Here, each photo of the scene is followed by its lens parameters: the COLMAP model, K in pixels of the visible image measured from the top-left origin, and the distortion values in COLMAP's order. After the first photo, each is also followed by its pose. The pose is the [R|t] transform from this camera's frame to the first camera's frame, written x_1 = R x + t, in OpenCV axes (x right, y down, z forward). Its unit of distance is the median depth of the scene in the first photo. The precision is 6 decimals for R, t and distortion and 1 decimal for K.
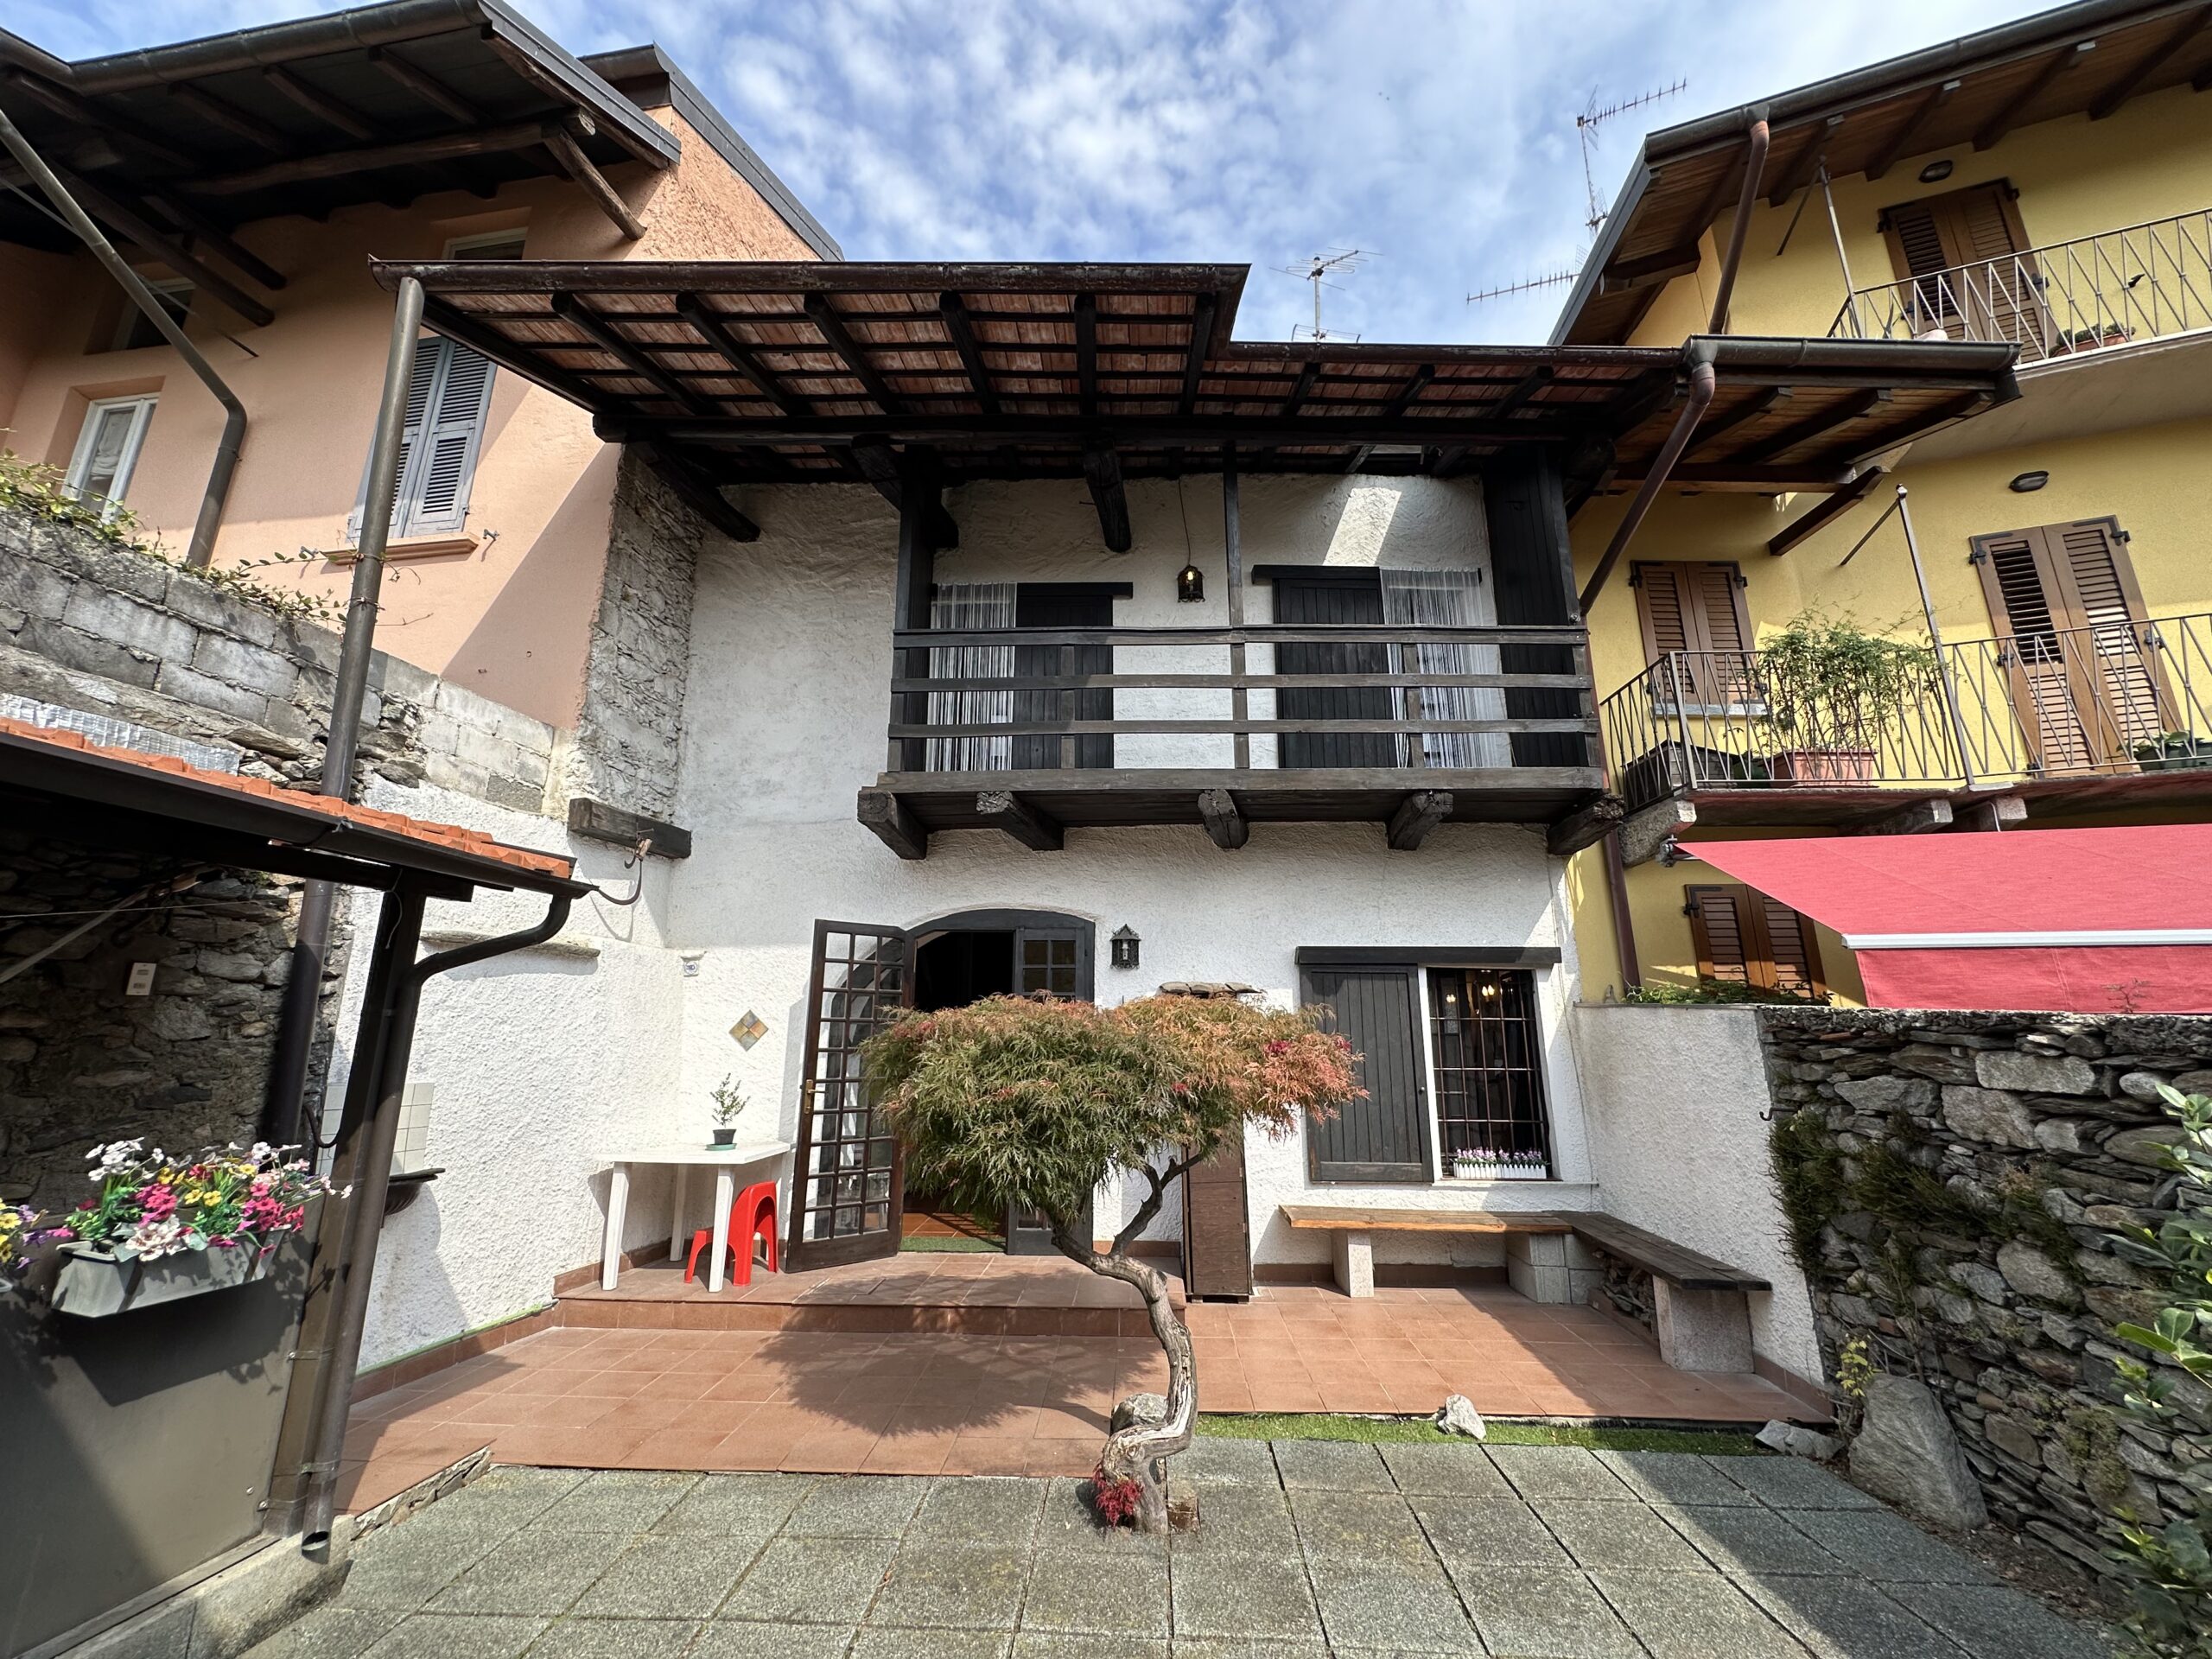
lens RADIAL K [[883.8, 0, 1107.6], [0, 883.8, 832.9], [0, 0, 1]] dist [-0.005131, 0.001394]
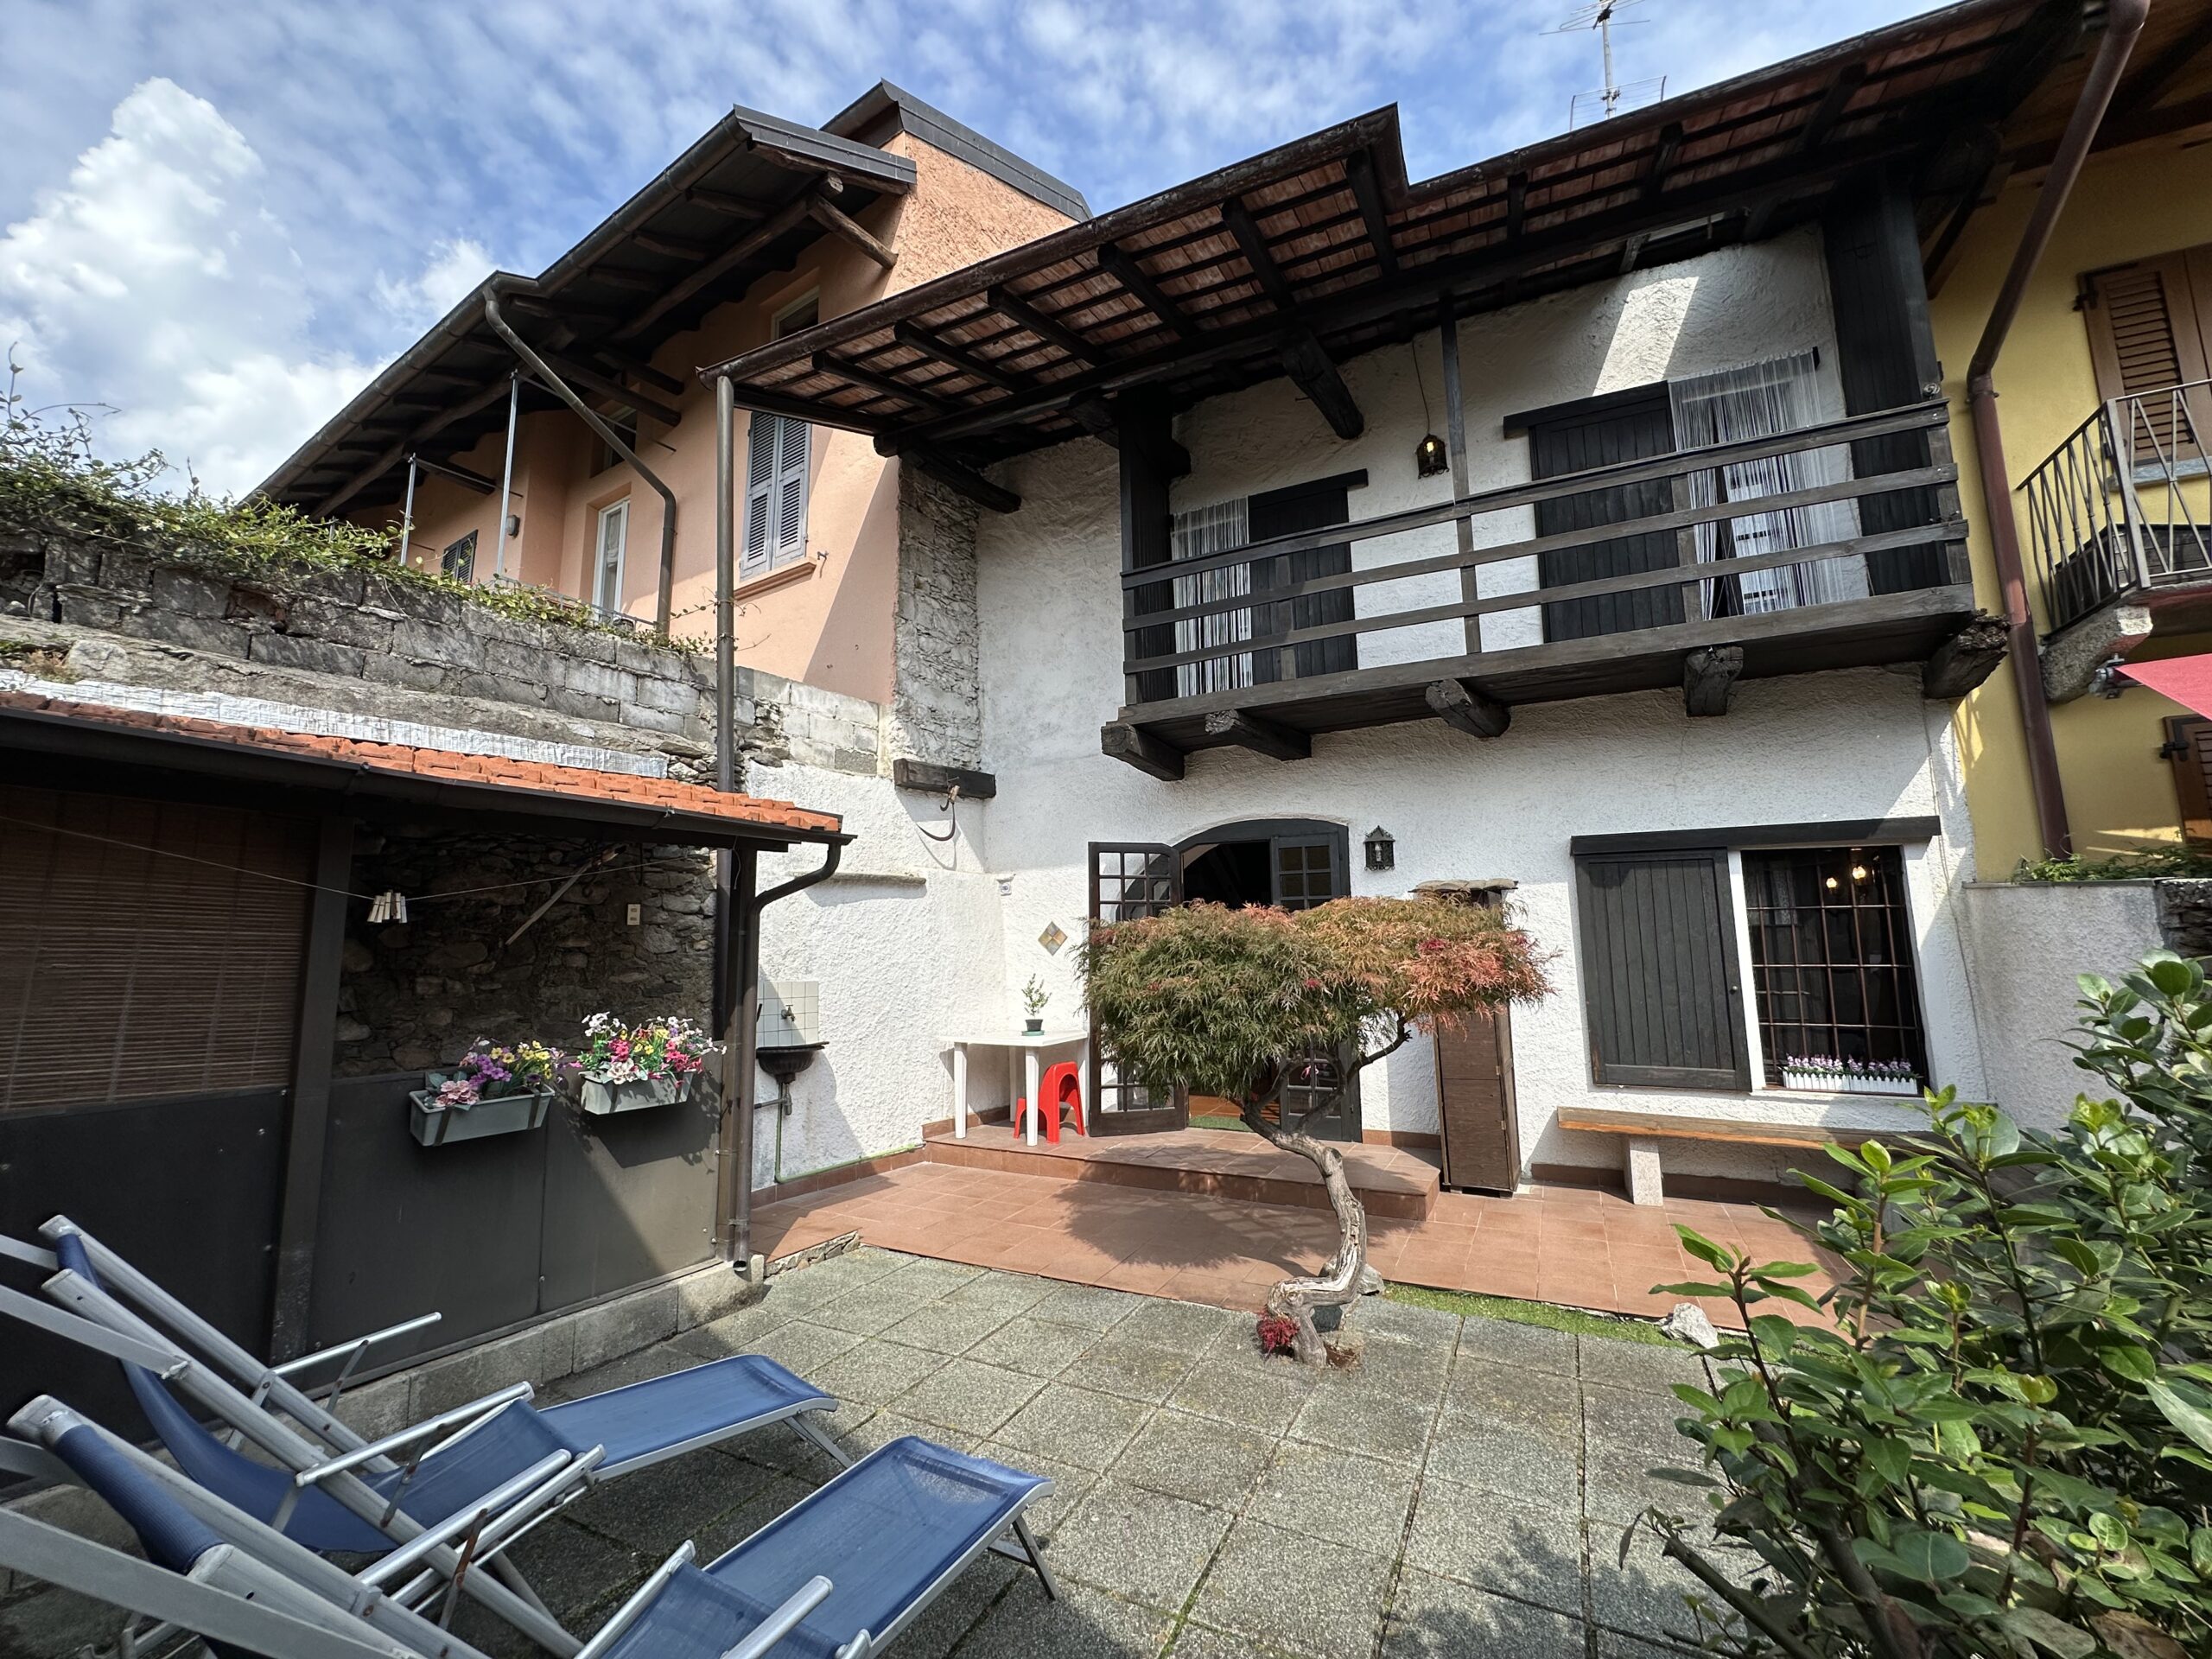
lens RADIAL K [[883.8, 0, 1106.6], [0, 883.8, 833.7], [0, 0, 1]] dist [-0.005131, 0.001394]
pose [[0.909695, -0.068373, -0.409610, 0.195217], [0.111737, 0.990278, 0.082854, -0.005948], [0.399963, -0.121140, 0.908490, -0.034757]]
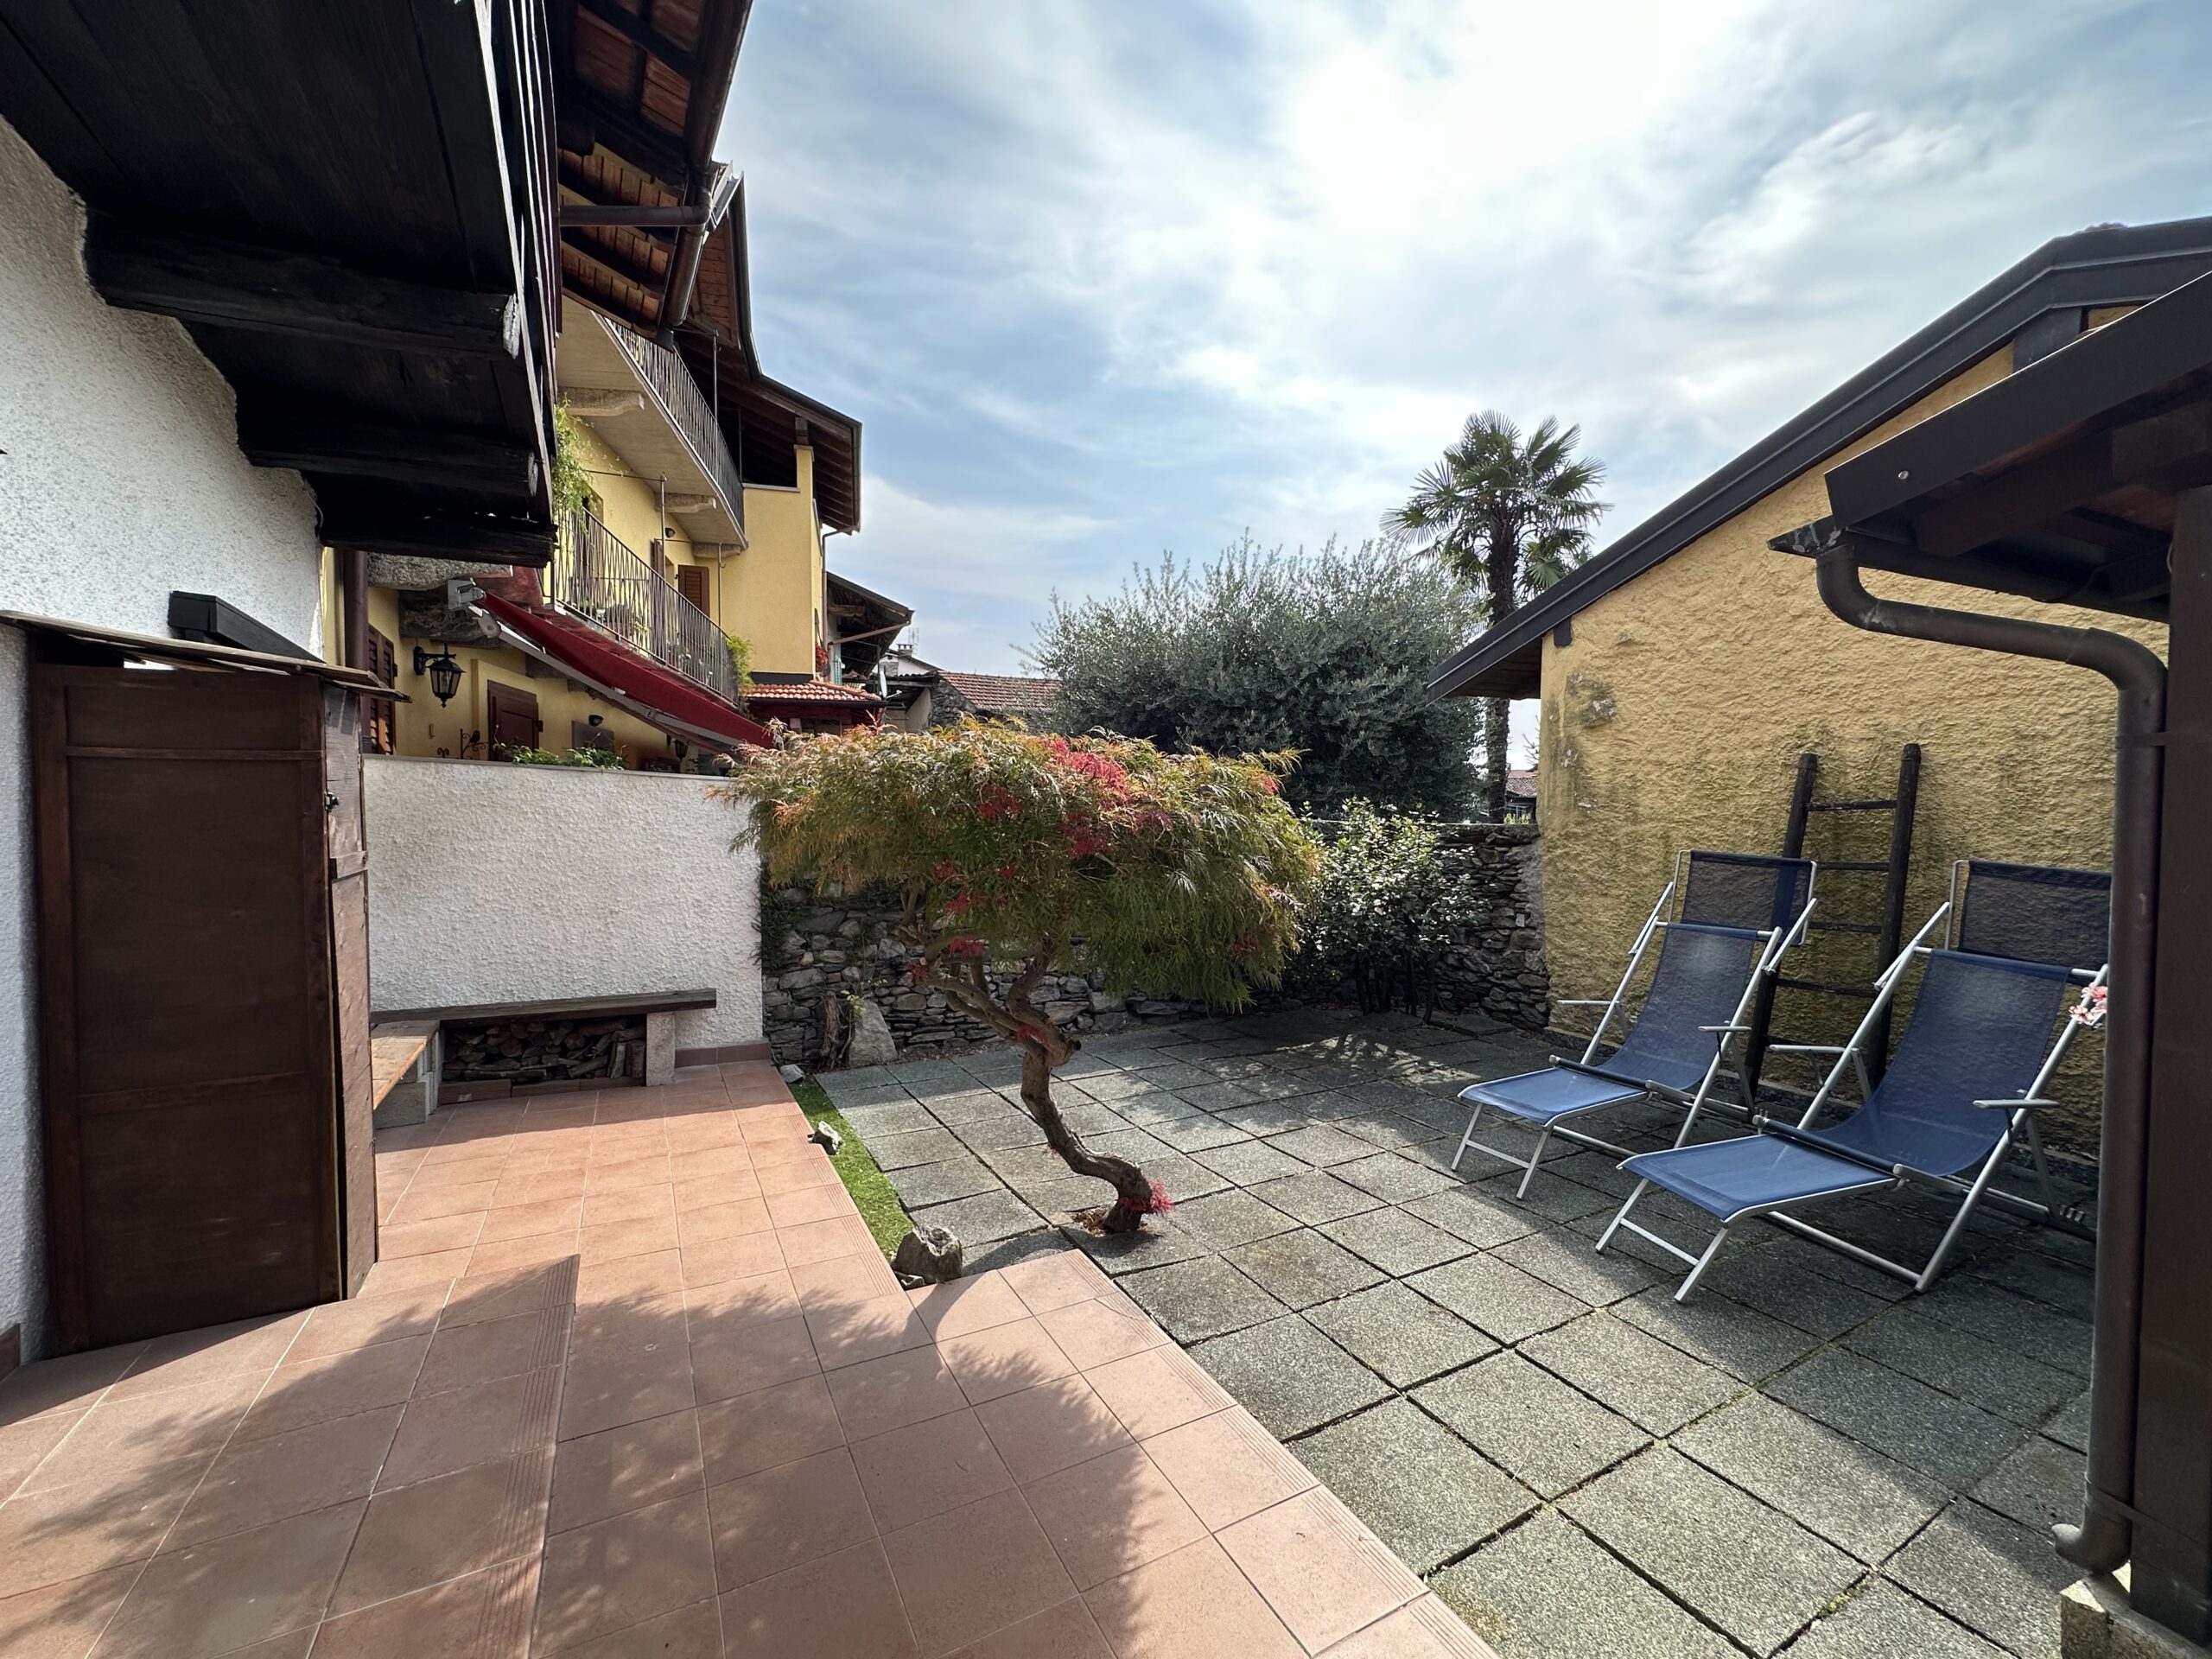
lens RADIAL K [[883.8, 0, 1105.6], [0, 883.8, 833.1], [0, 0, 1]] dist [-0.005131, 0.001394]
pose [[-0.510429, -0.017717, 0.859738, -0.549357], [-0.205772, 0.973258, -0.102111, 0.256393], [-0.834937, -0.229030, -0.500425, 1.034463]]
